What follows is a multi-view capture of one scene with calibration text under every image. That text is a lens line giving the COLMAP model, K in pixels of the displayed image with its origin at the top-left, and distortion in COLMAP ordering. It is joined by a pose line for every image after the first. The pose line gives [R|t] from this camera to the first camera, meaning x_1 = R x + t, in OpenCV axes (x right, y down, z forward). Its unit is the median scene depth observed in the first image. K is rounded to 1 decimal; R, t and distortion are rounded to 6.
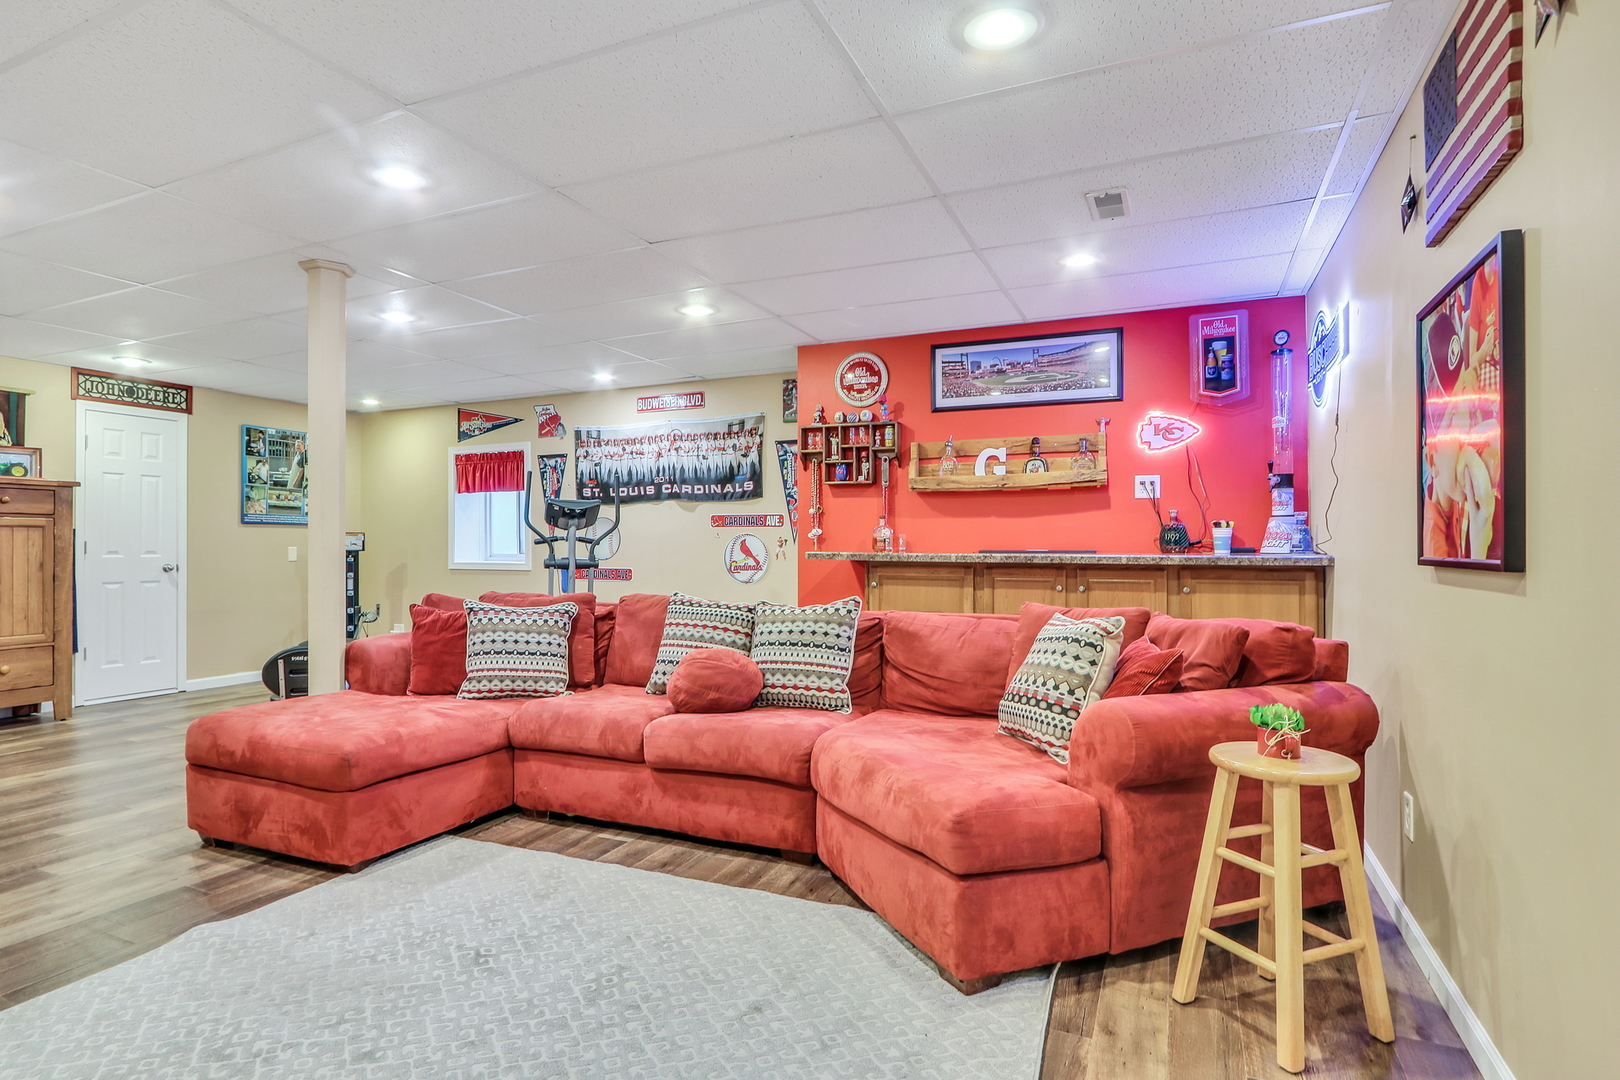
lens RADIAL K [[845.2, 0, 783.3], [0, 845.2, 538.5], [0, 0, 1]] dist [-0.017306, 0.000272]
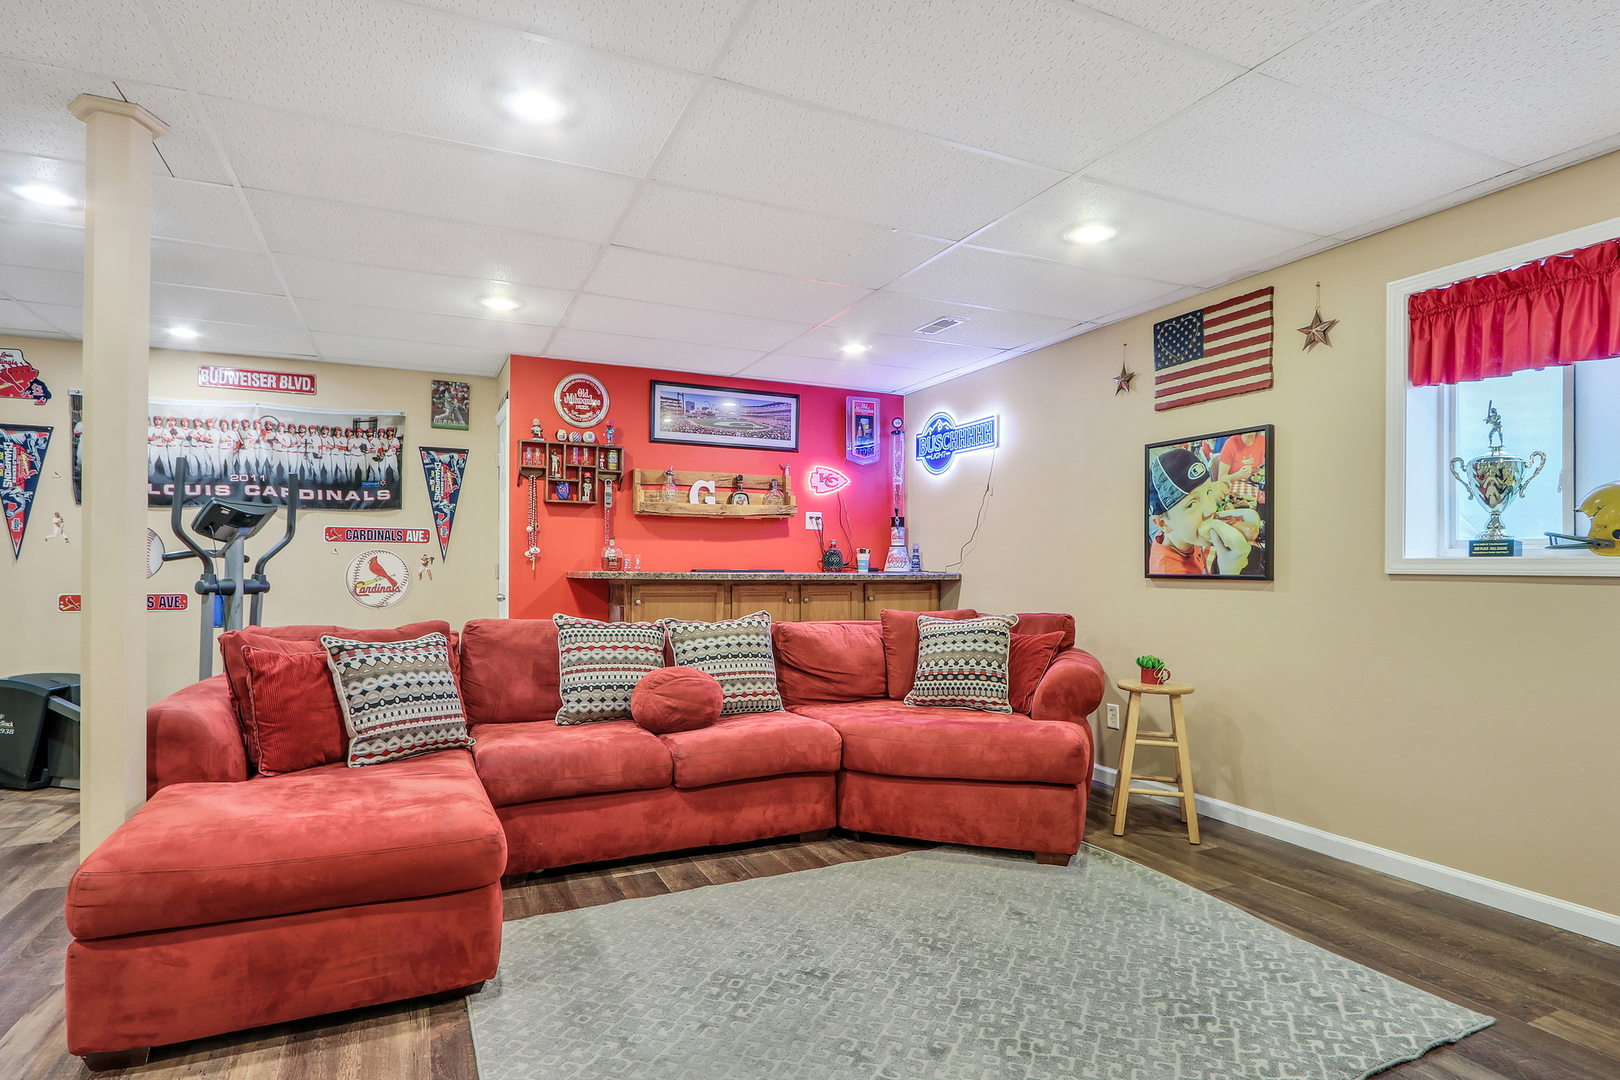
lens RADIAL K [[828.8, 0, 785.7], [0, 828.8, 559.6], [0, 0, 1]] dist [-0.013093, 0.001010]
pose [[0.662947, 0.009053, 0.748612, -0.488191], [-0.011126, 0.999936, -0.002239, 0.001674], [-0.748584, -0.006845, 0.663005, 0.160385]]
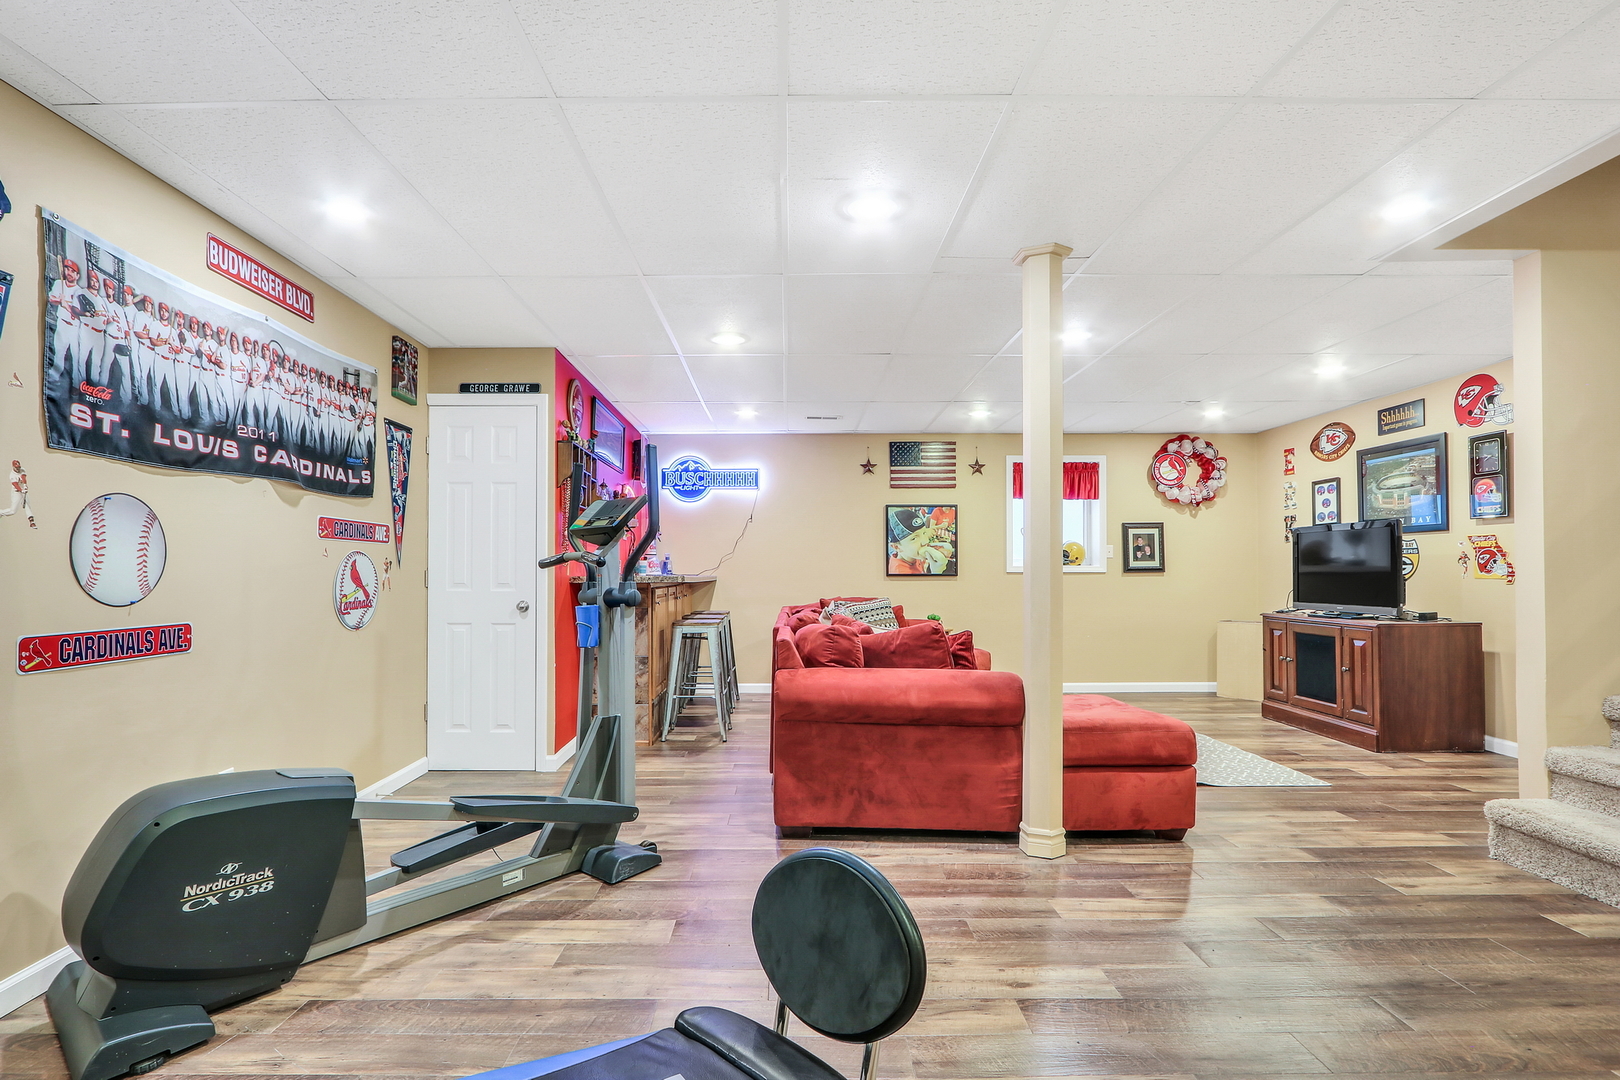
lens RADIAL K [[781.6, 0, 779.3], [0, 781.6, 552.3], [0, 0, 1]] dist [-0.014106, 0.000659]
pose [[-0.409020, 0.024825, 0.912188, -0.862334], [-0.004918, 0.999555, -0.029408, 0.013167], [-0.912512, -0.016514, -0.408716, 1.163146]]
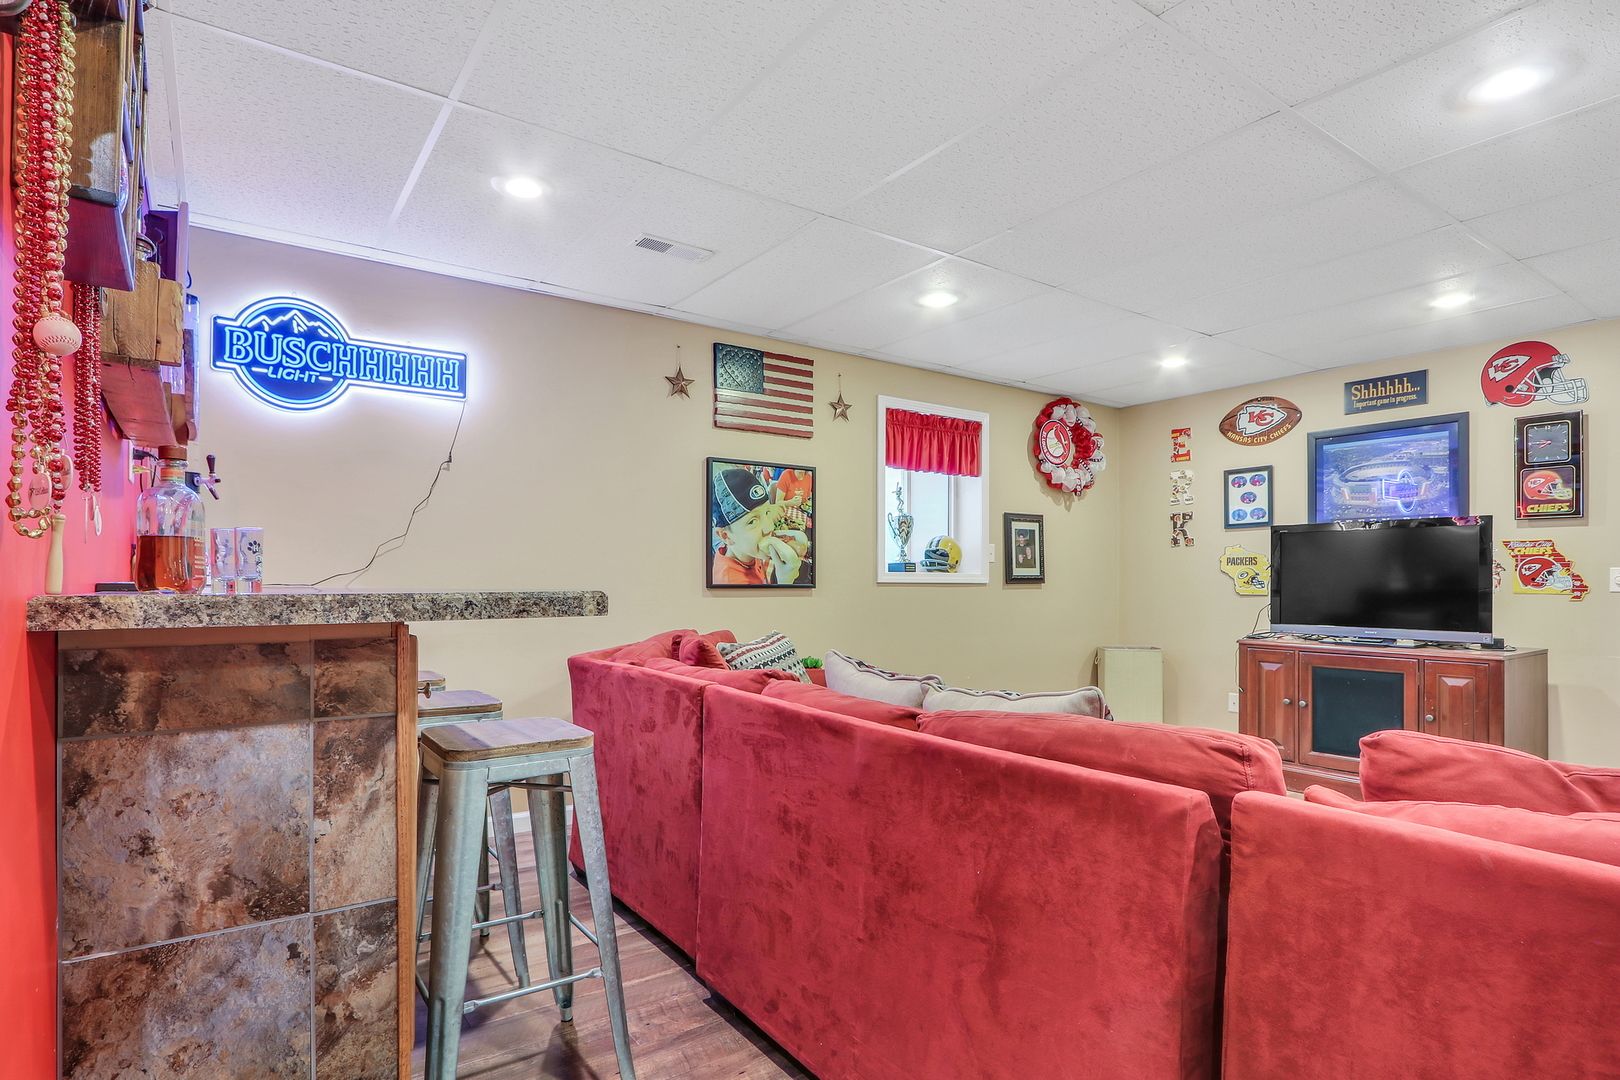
lens RADIAL K [[845.3, 0, 783.3], [0, 845.3, 579.7], [0, 0, 1]] dist [-0.019275, 0.000472]
pose [[-0.855381, -0.001323, 0.517997, -0.159195], [-0.007374, 0.999927, -0.009624, 0.012702], [-0.517946, -0.012052, -0.855328, 1.081938]]
